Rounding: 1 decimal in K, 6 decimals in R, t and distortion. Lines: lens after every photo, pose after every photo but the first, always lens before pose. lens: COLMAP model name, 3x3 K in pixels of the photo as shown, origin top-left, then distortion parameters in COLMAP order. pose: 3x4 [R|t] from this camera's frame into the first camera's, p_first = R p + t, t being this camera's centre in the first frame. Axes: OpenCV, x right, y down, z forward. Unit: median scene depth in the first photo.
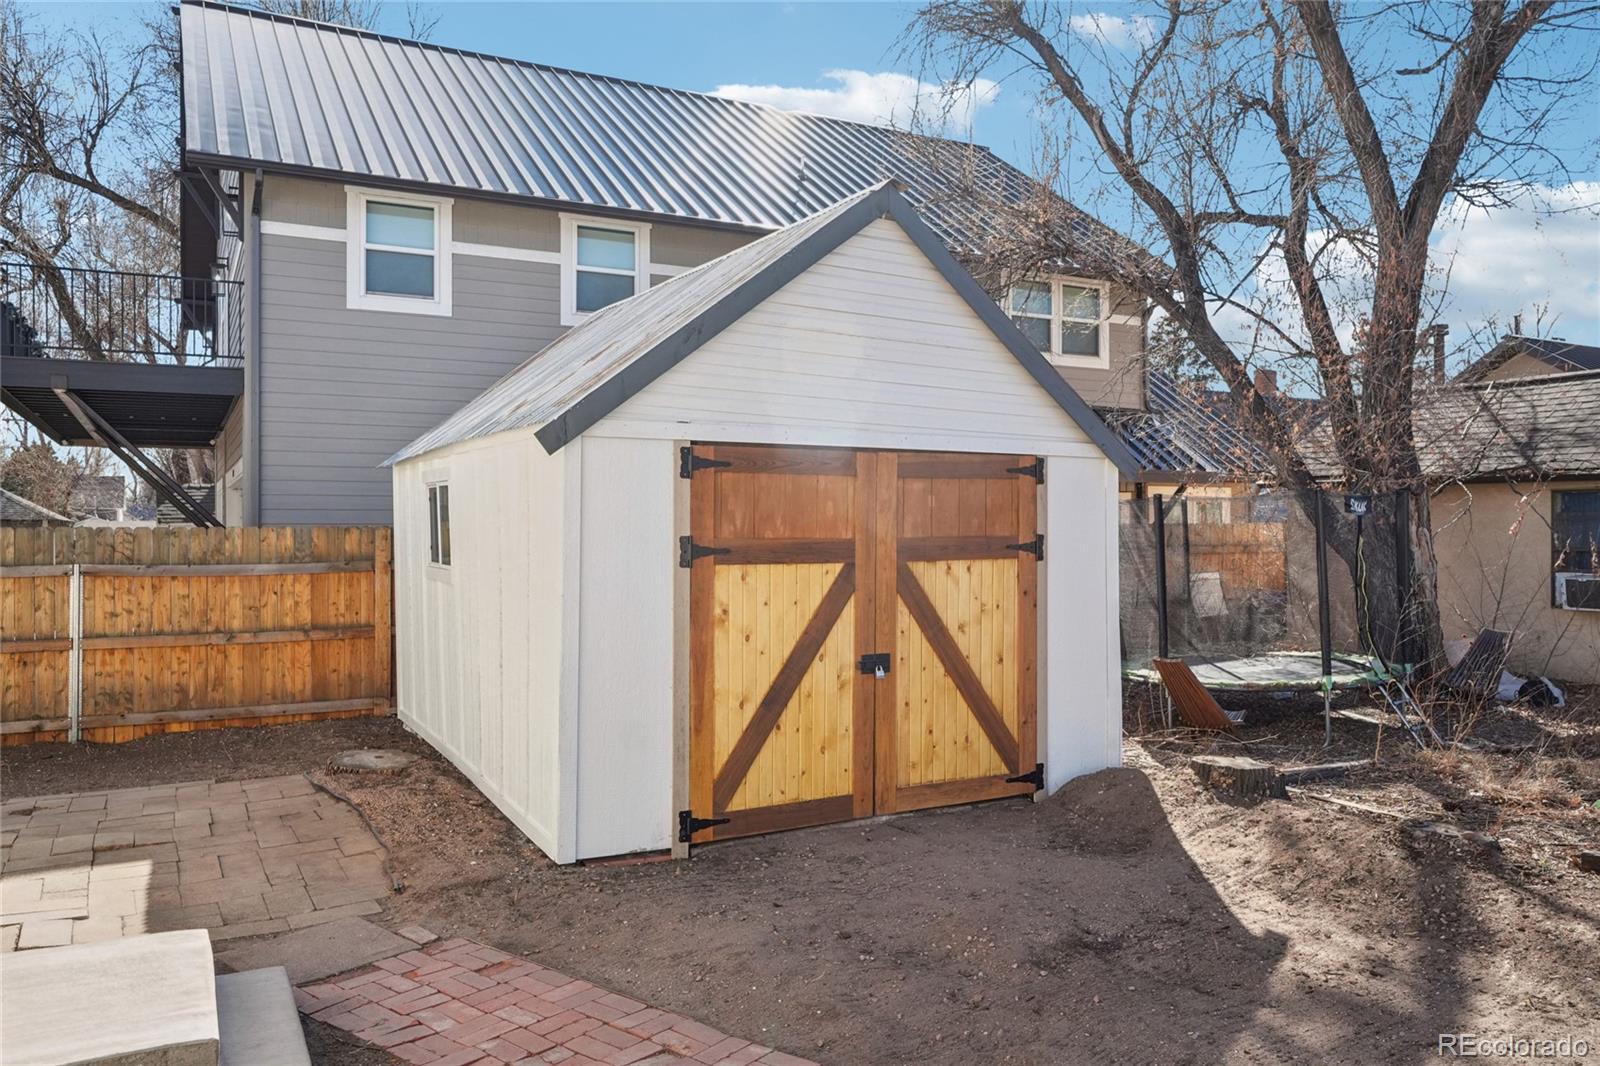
lens RADIAL K [[1206.7, 0, 798.9], [0, 1206.7, 536.9], [0, 0, 1]] dist [-0.004266, 0.002108]
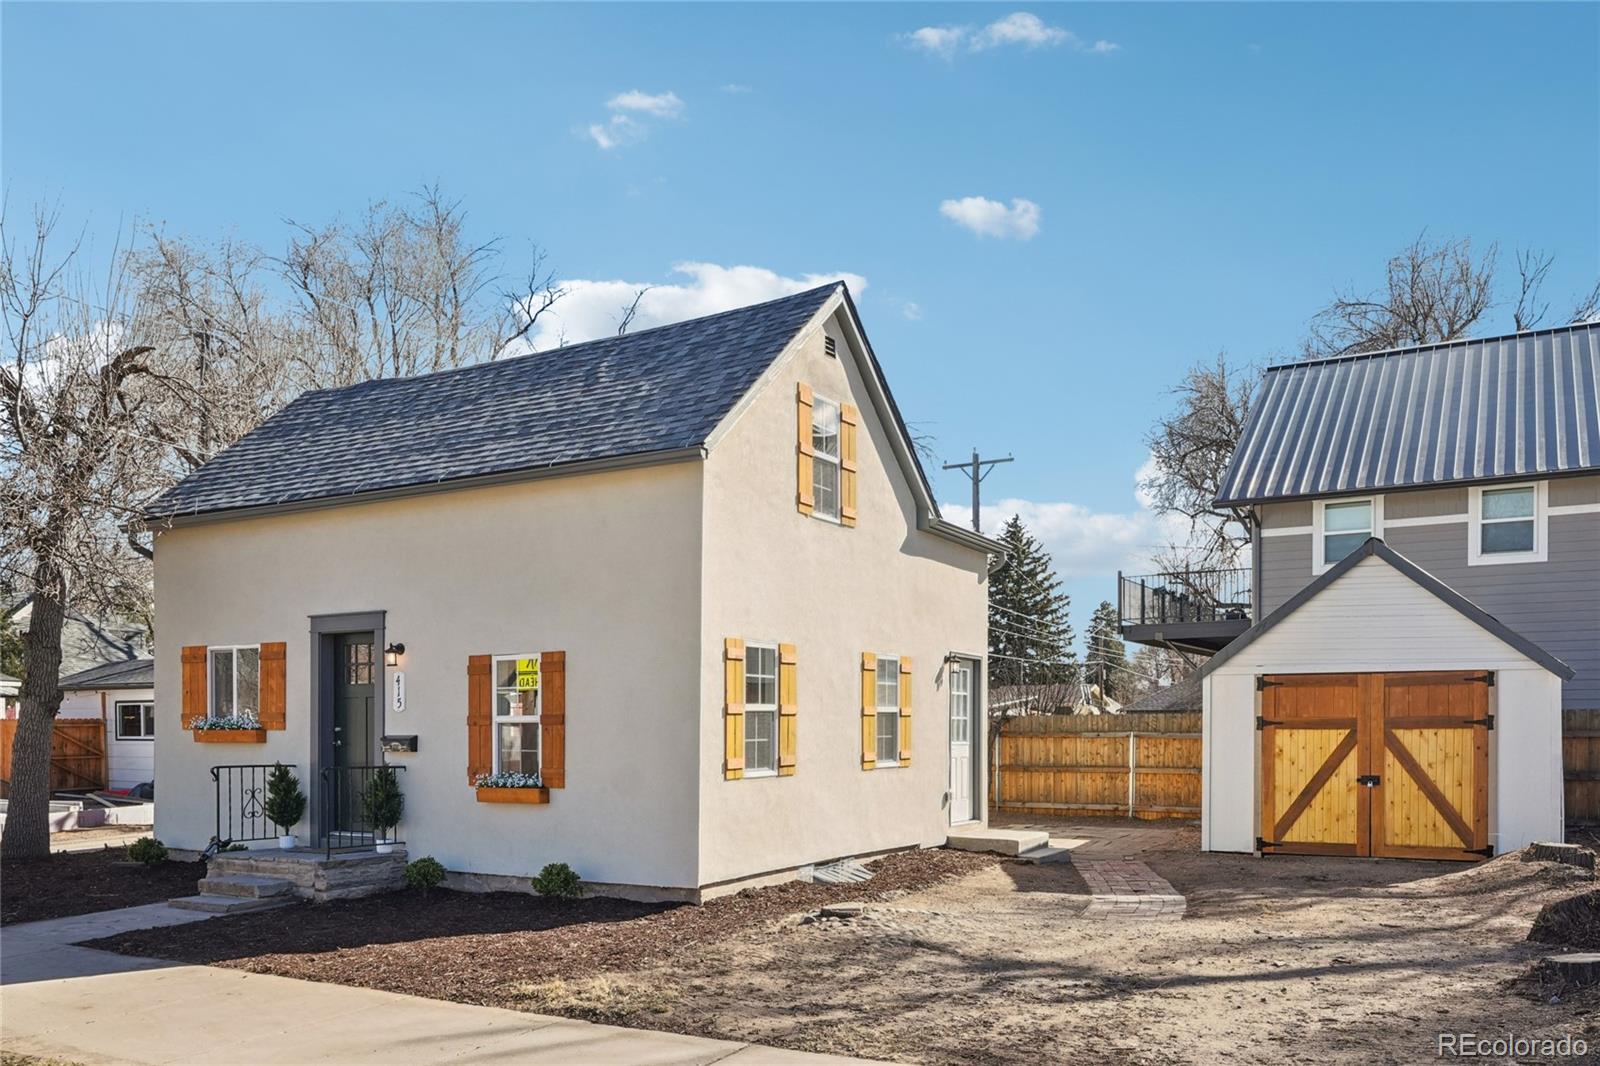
lens RADIAL K [[1206.7, 0, 800.9], [0, 1206.7, 533.6], [0, 0, 1]] dist [-0.004266, 0.002108]
pose [[0.529844, -0.129960, -0.838079, 1.245815], [-0.002236, 0.987972, -0.154617, 0.011188], [0.848092, 0.083797, 0.523180, -0.854866]]
